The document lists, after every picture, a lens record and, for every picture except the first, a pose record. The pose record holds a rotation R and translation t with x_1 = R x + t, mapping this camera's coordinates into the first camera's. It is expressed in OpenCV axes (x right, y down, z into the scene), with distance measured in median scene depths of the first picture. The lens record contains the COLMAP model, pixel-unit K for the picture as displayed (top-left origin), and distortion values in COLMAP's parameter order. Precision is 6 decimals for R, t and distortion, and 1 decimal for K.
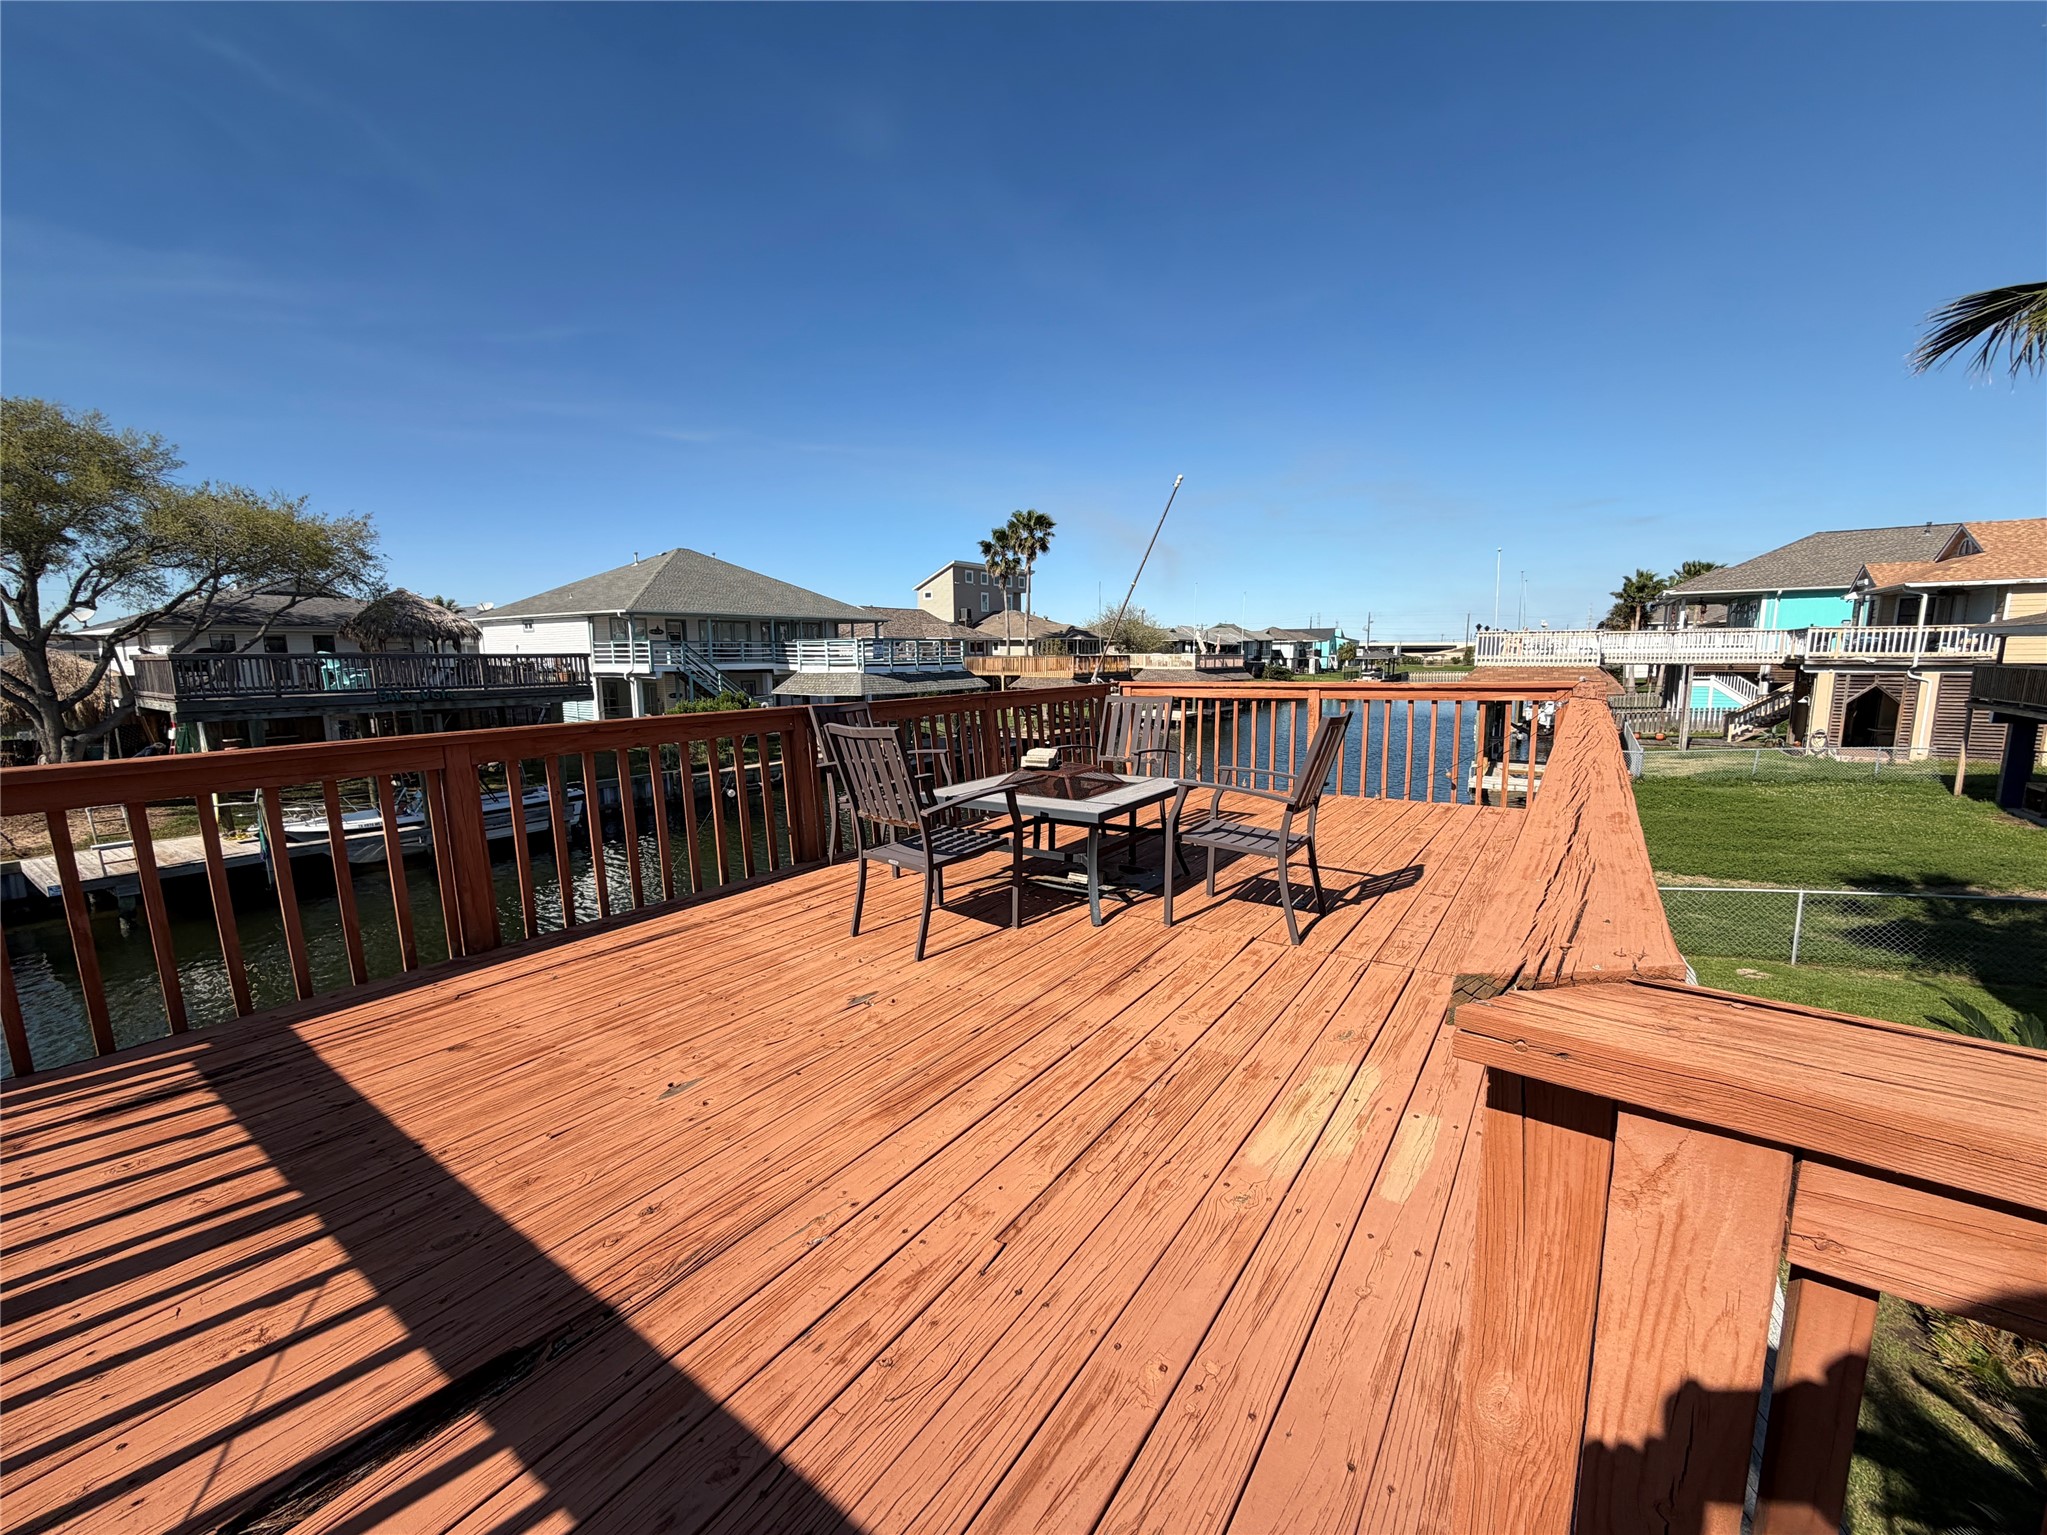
lens RADIAL K [[813.5, 0, 1017.7], [0, 813.5, 760.2], [0, 0, 1]] dist [0.001633, 0.000107]
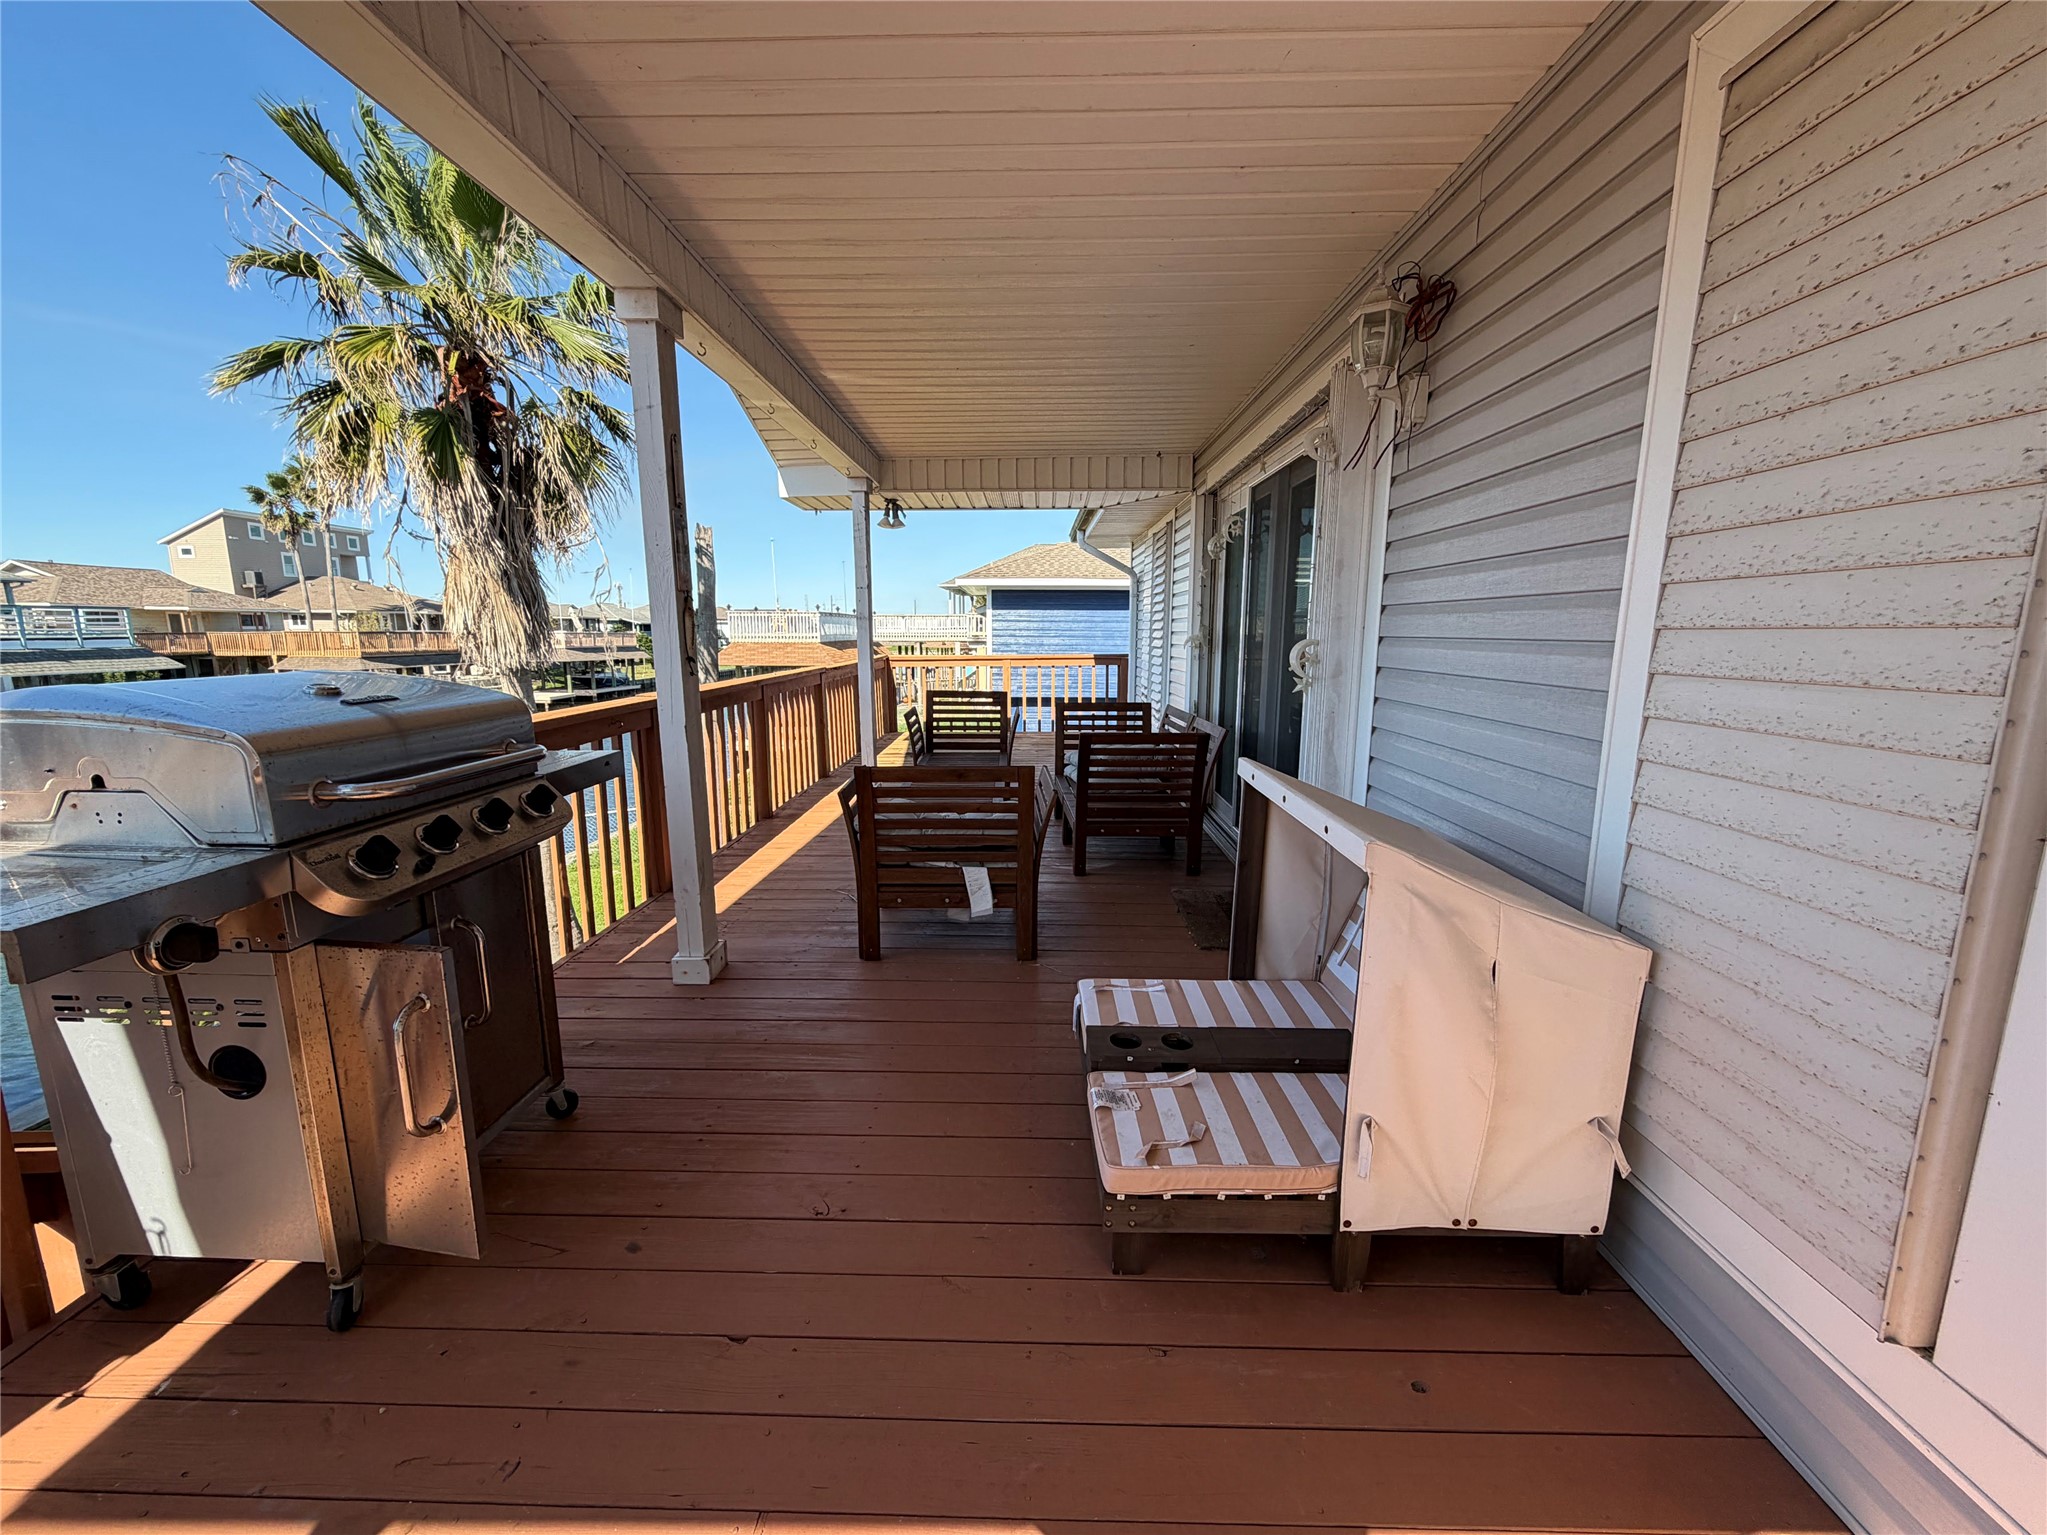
lens RADIAL K [[813.5, 0, 1016.4], [0, 813.5, 769.6], [0, 0, 1]] dist [0.001633, 0.000107]
pose [[0.834982, -0.085168, 0.543647, 0.204619], [0.066685, 0.996330, 0.053664, 0.020835], [-0.546222, -0.008556, 0.837597, -0.123344]]
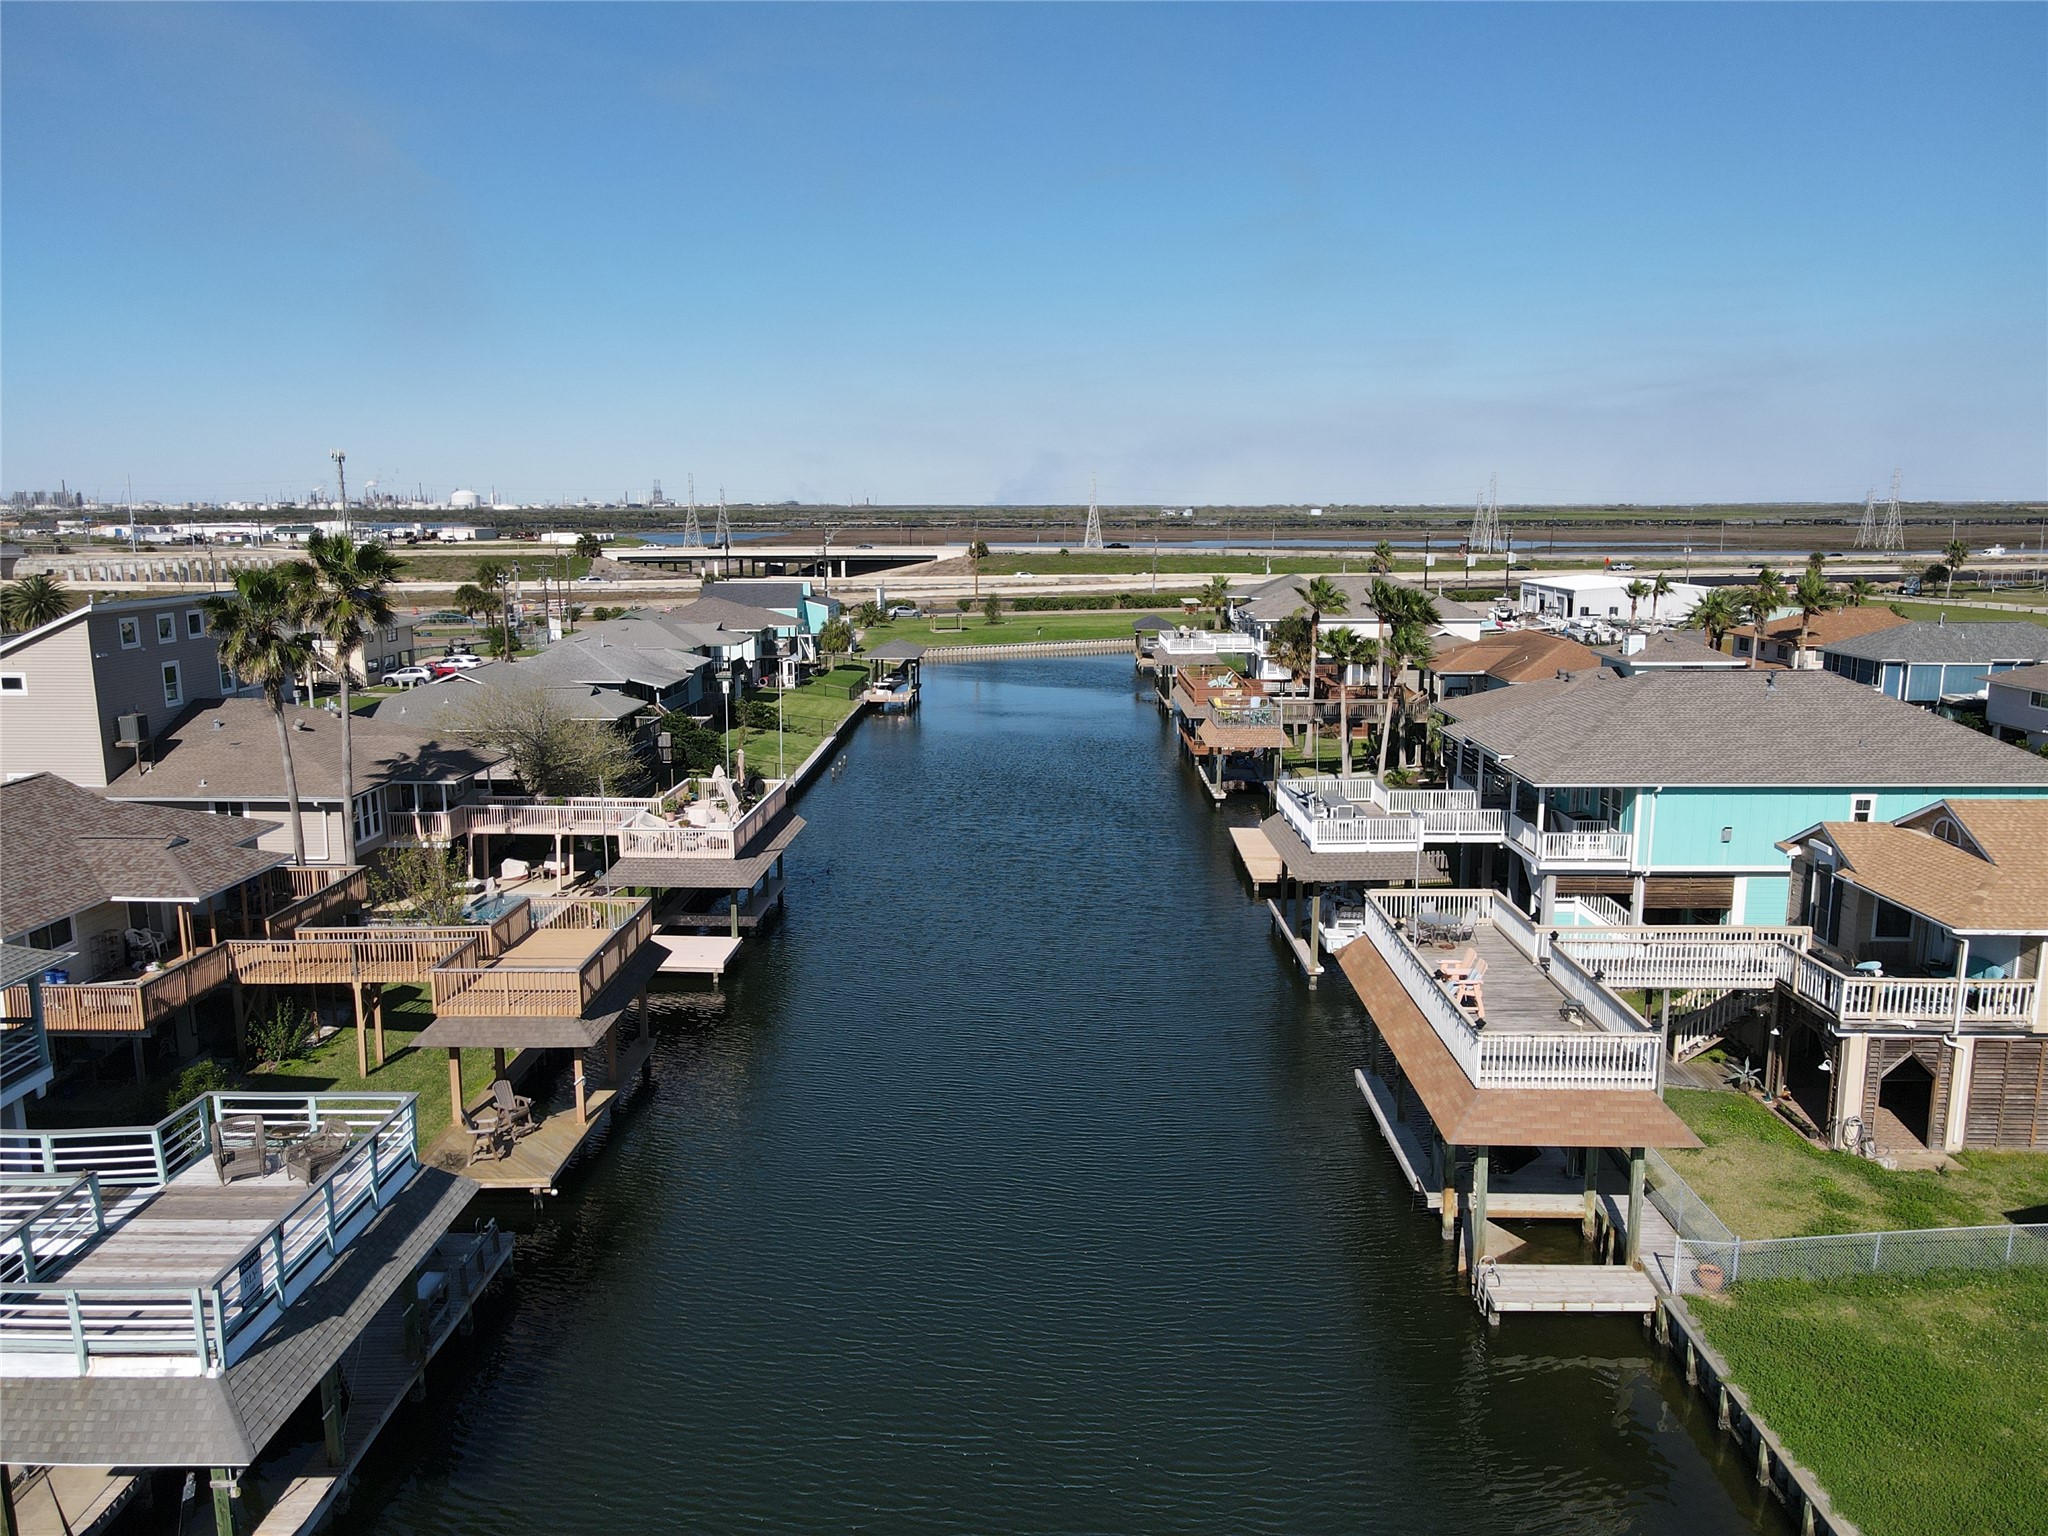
lens RADIAL K [[1500.6, 0, 1027.0], [0, 1500.6, 770.6], [0, 0, 1]] dist [0.030678, -0.004703]
pose [[0.834473, -0.087597, 0.544041, -0.199110], [0.068058, 0.996109, 0.055996, -0.322539], [-0.546829, -0.009701, 0.837188, 0.221312]]
